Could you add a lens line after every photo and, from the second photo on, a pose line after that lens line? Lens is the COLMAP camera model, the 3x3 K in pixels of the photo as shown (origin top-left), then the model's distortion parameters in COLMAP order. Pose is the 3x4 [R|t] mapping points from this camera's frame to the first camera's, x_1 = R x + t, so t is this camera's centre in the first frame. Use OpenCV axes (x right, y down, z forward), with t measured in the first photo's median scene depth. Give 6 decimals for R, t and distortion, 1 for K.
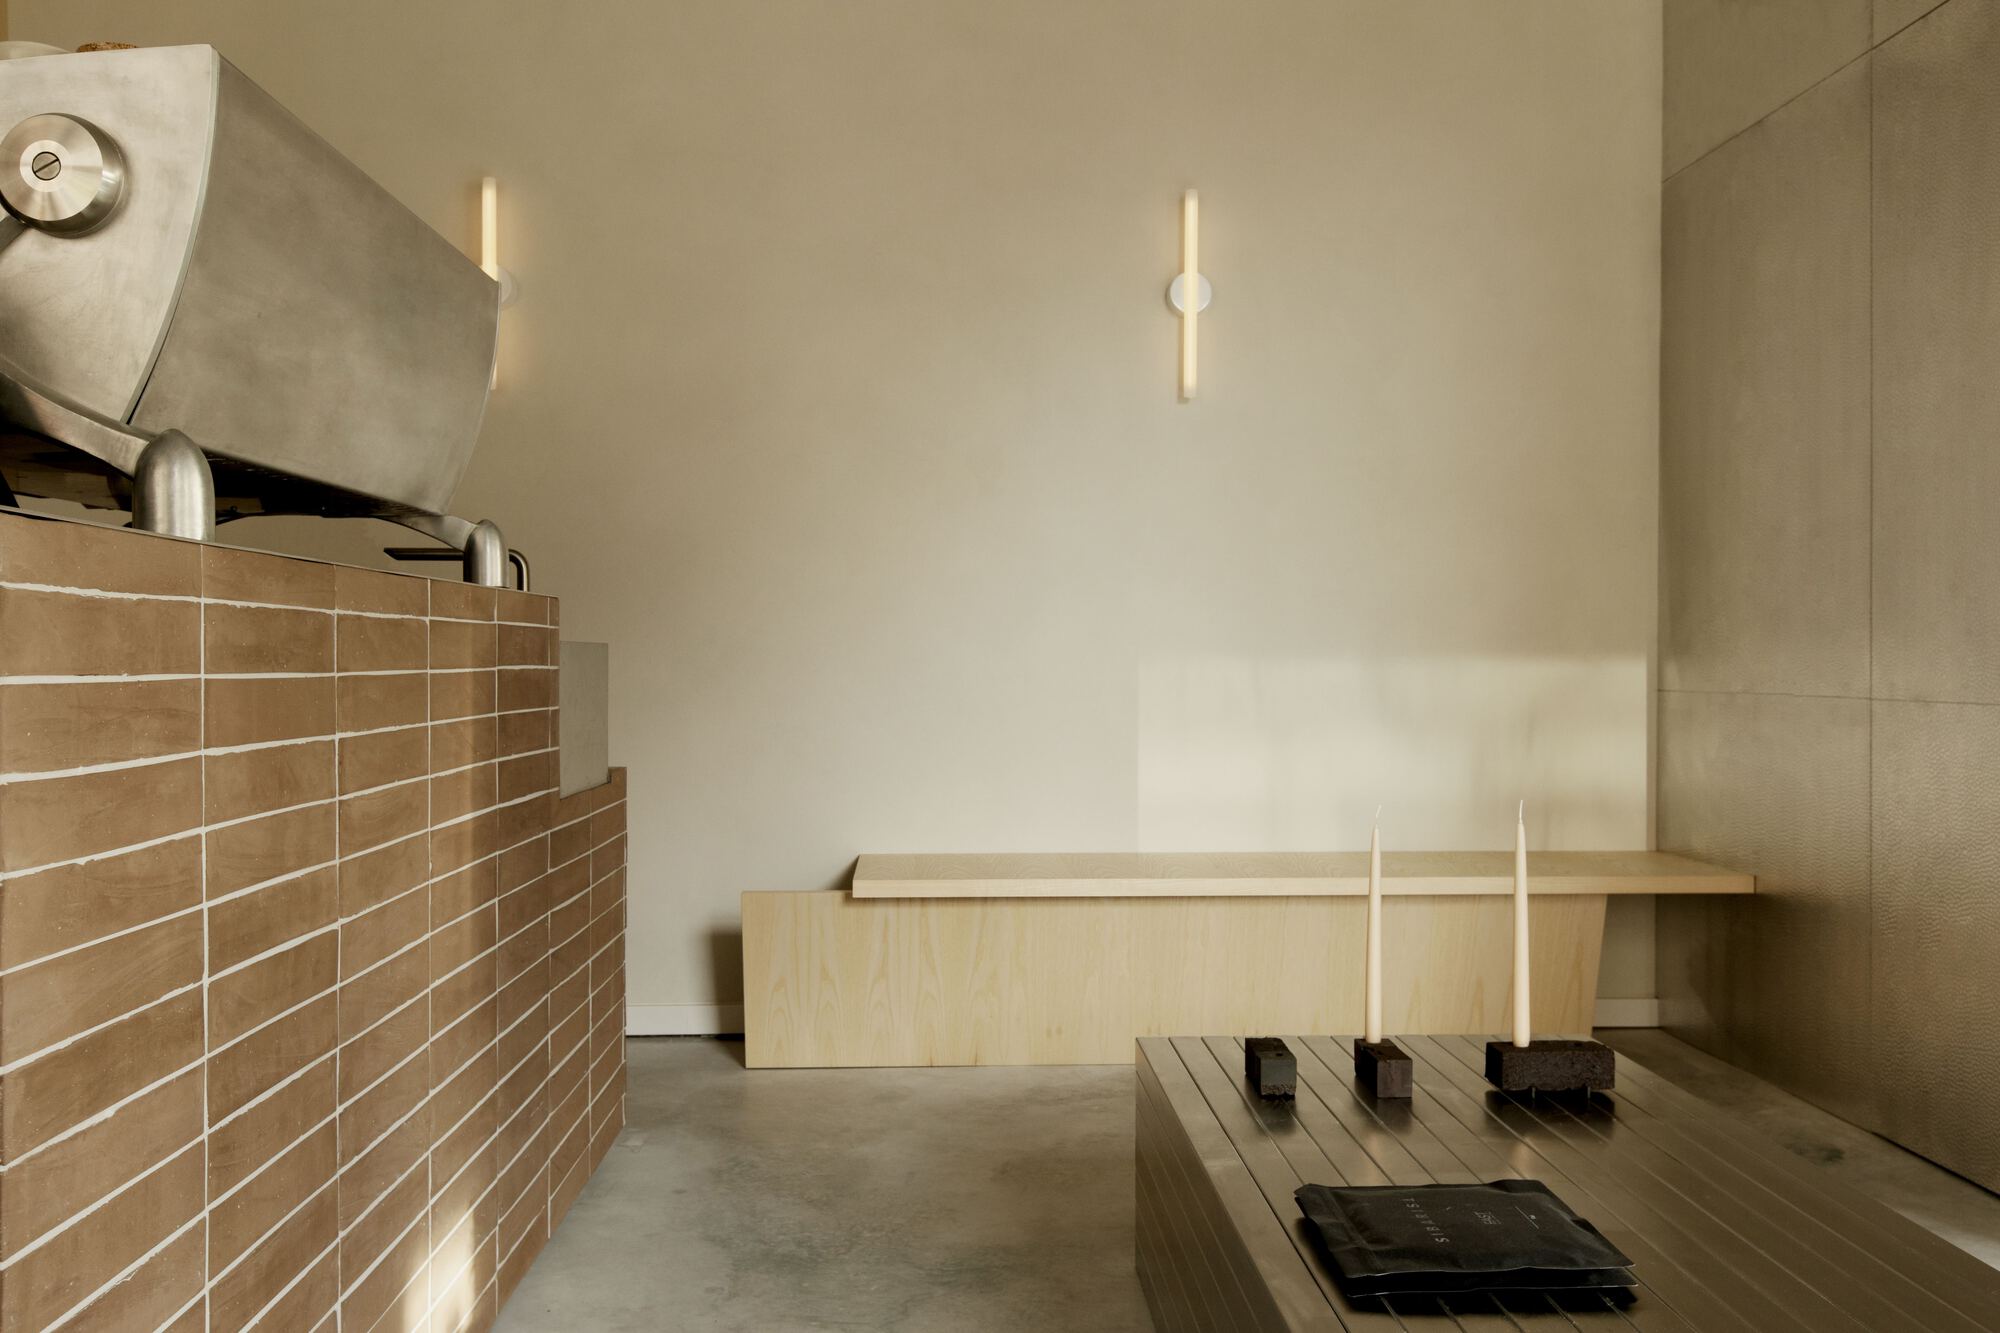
lens RADIAL K [[1695.1, 0, 1002.8], [0, 1695.1, 673.8], [0, 0, 1]] dist [0.102424, 0.001436]
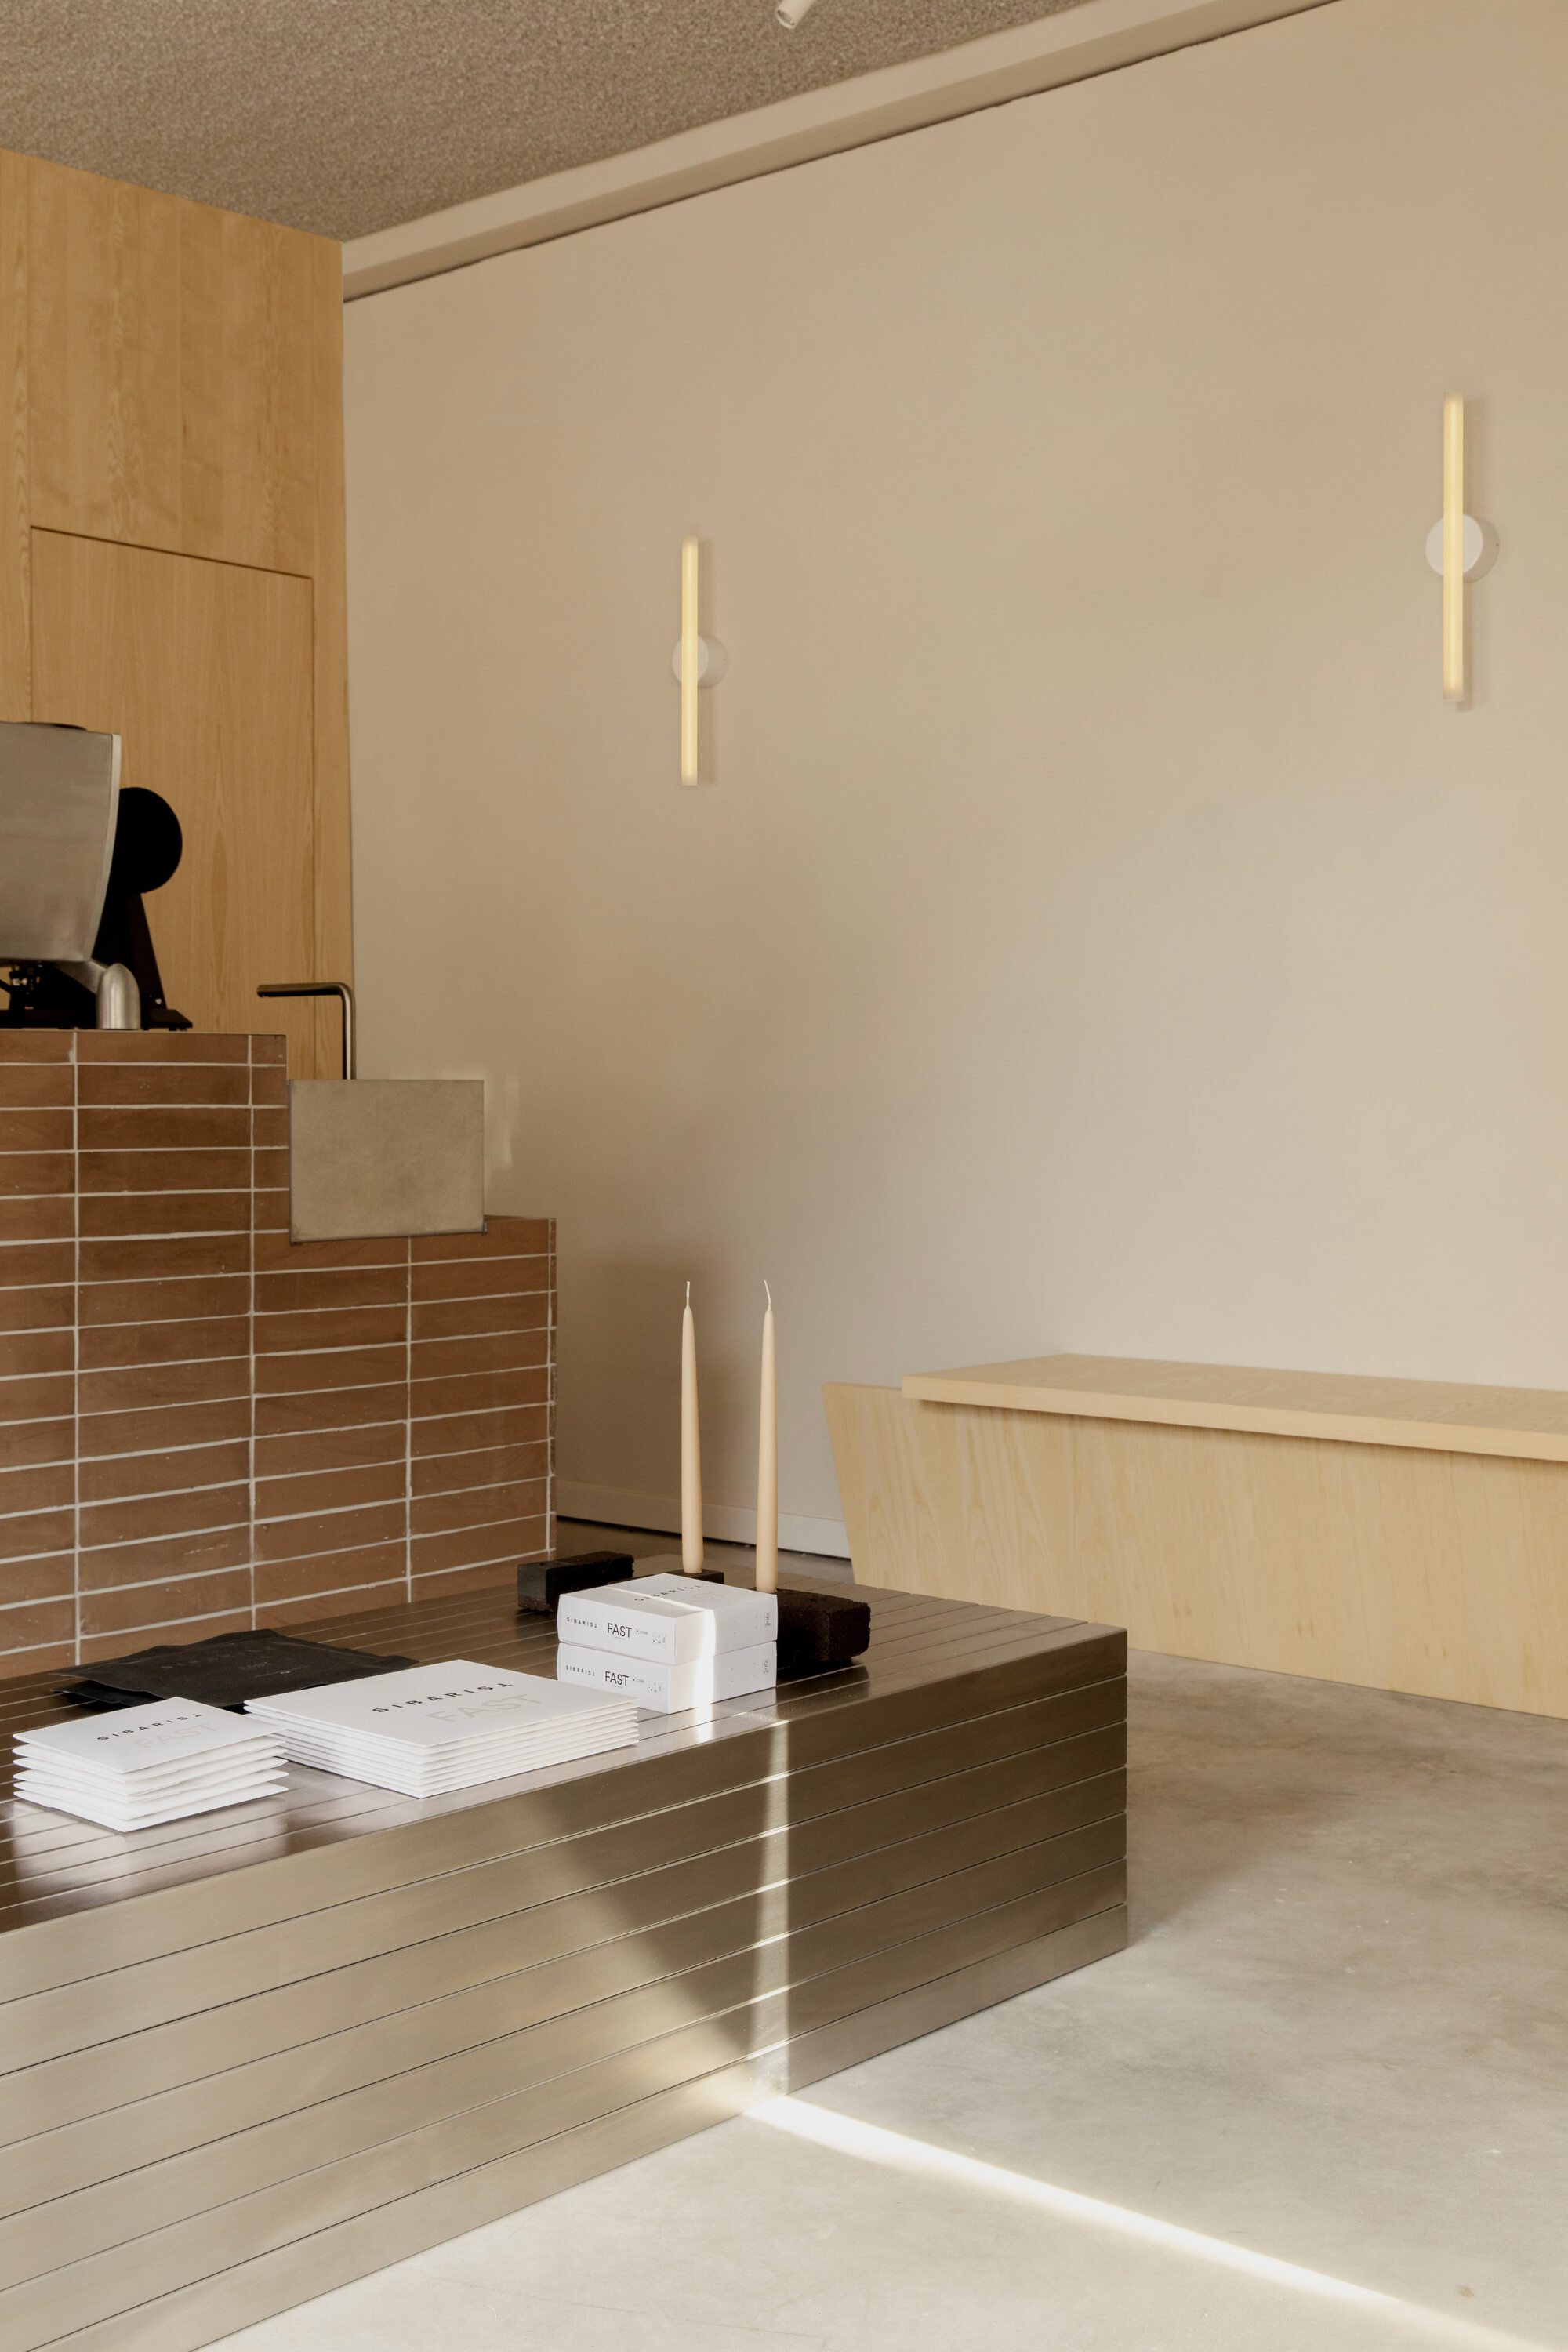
lens RADIAL K [[2634.4, 0, 733.0], [0, 2634.4, 1112.2], [0, 0, 1]] dist [0.004488, 0.000000]
pose [[0.723017, 0.005088, -0.690811, 0.676518], [-0.002876, 0.999986, 0.004356, -0.005165], [0.690824, -0.001163, 0.723022, 0.065089]]
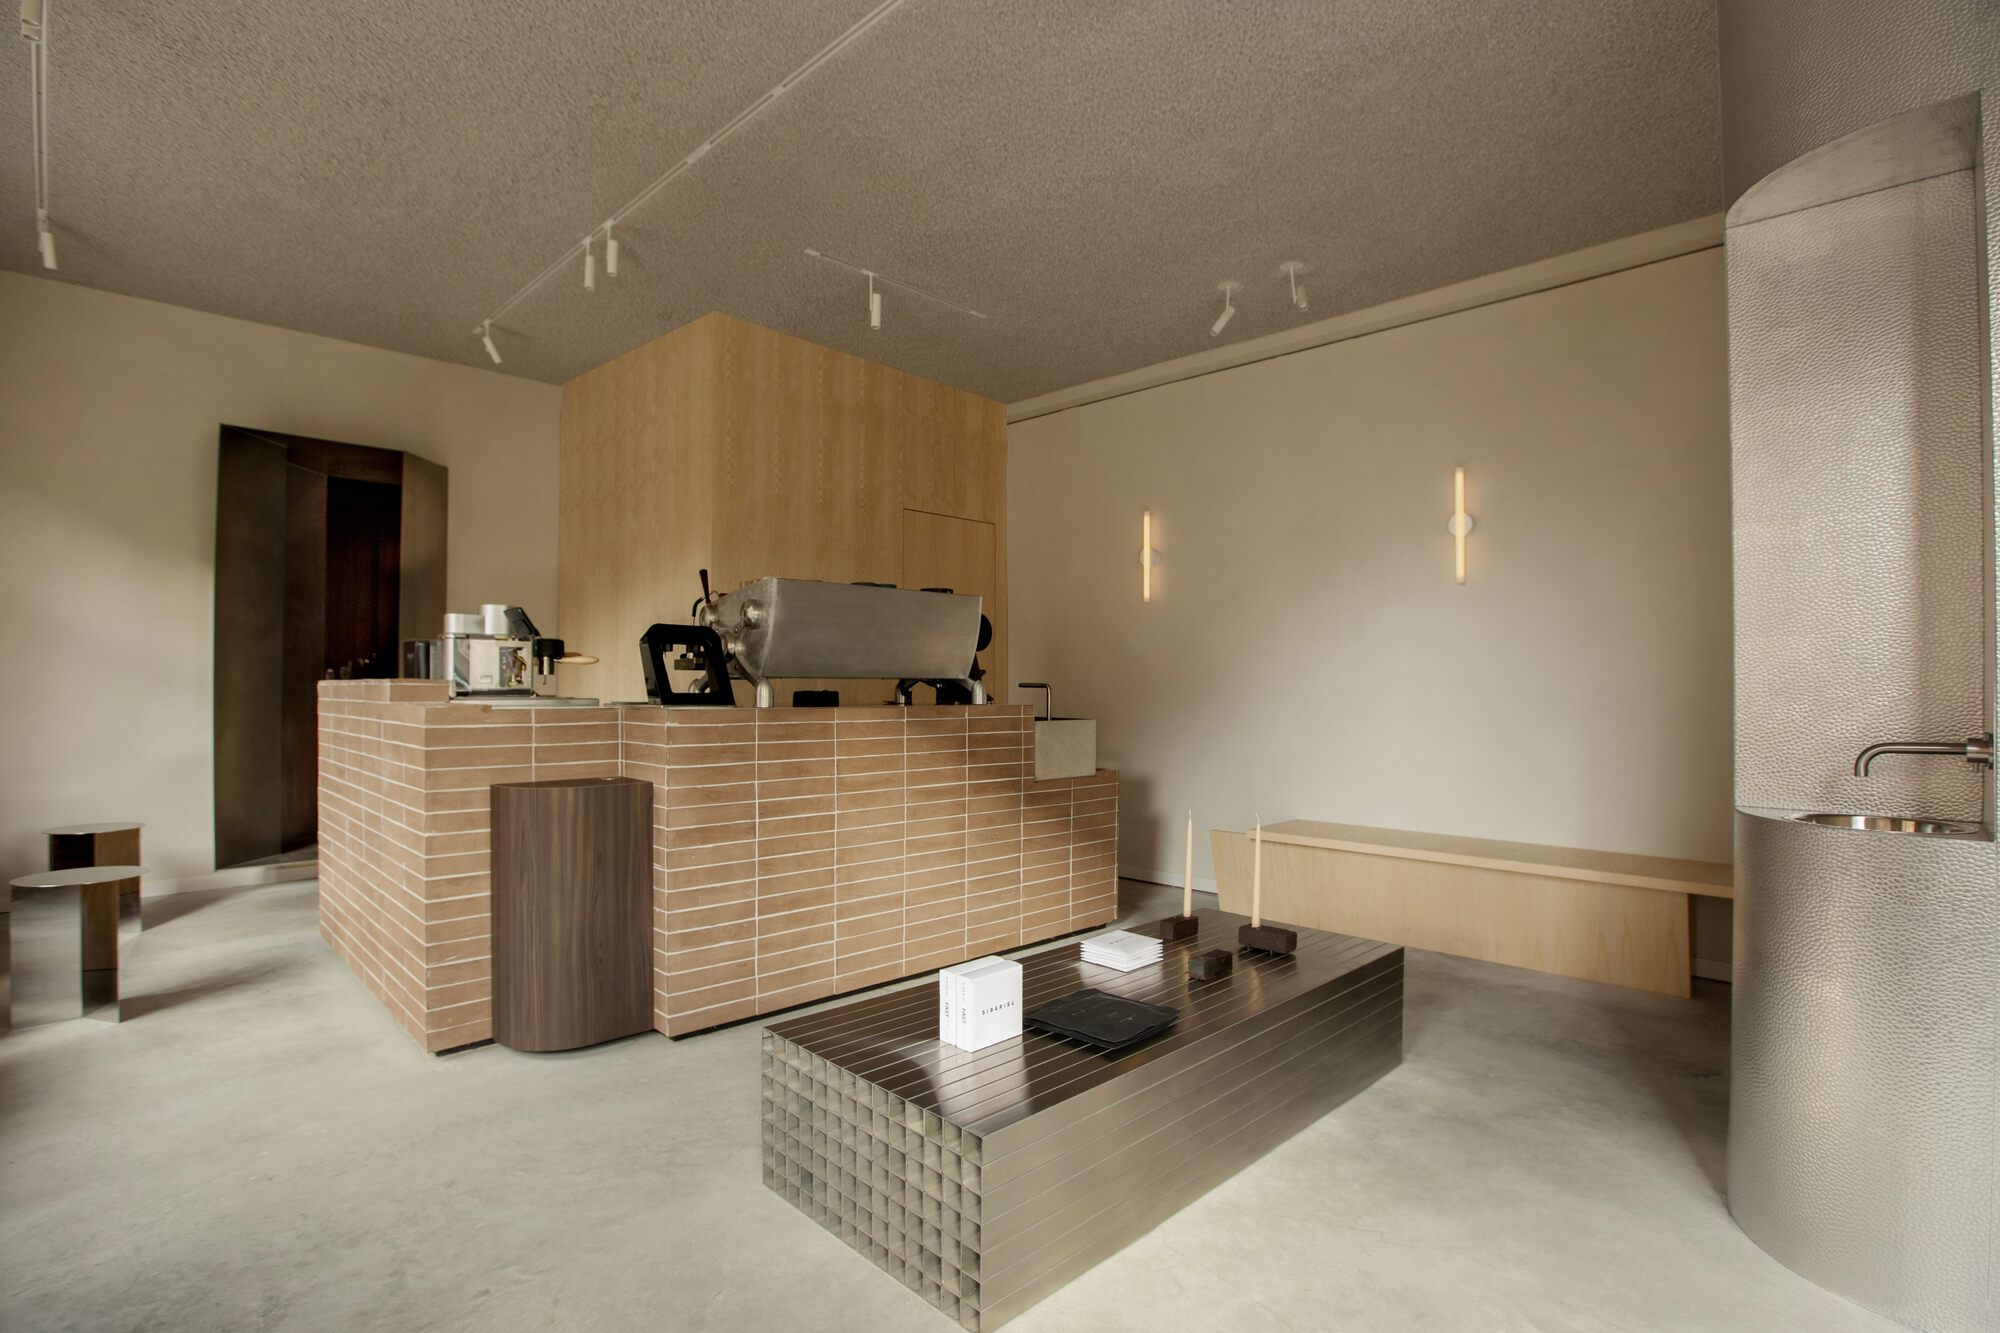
lens RADIAL K [[968.4, 0, 1007.3], [0, 968.4, 677.7], [0, 0, 1]] dist [-0.036361, 0.004678]
pose [[0.684783, -0.002156, -0.728744, 0.568197], [-0.011454, 0.999840, -0.013721, -0.046052], [0.728657, 0.017743, 0.684649, -0.040629]]
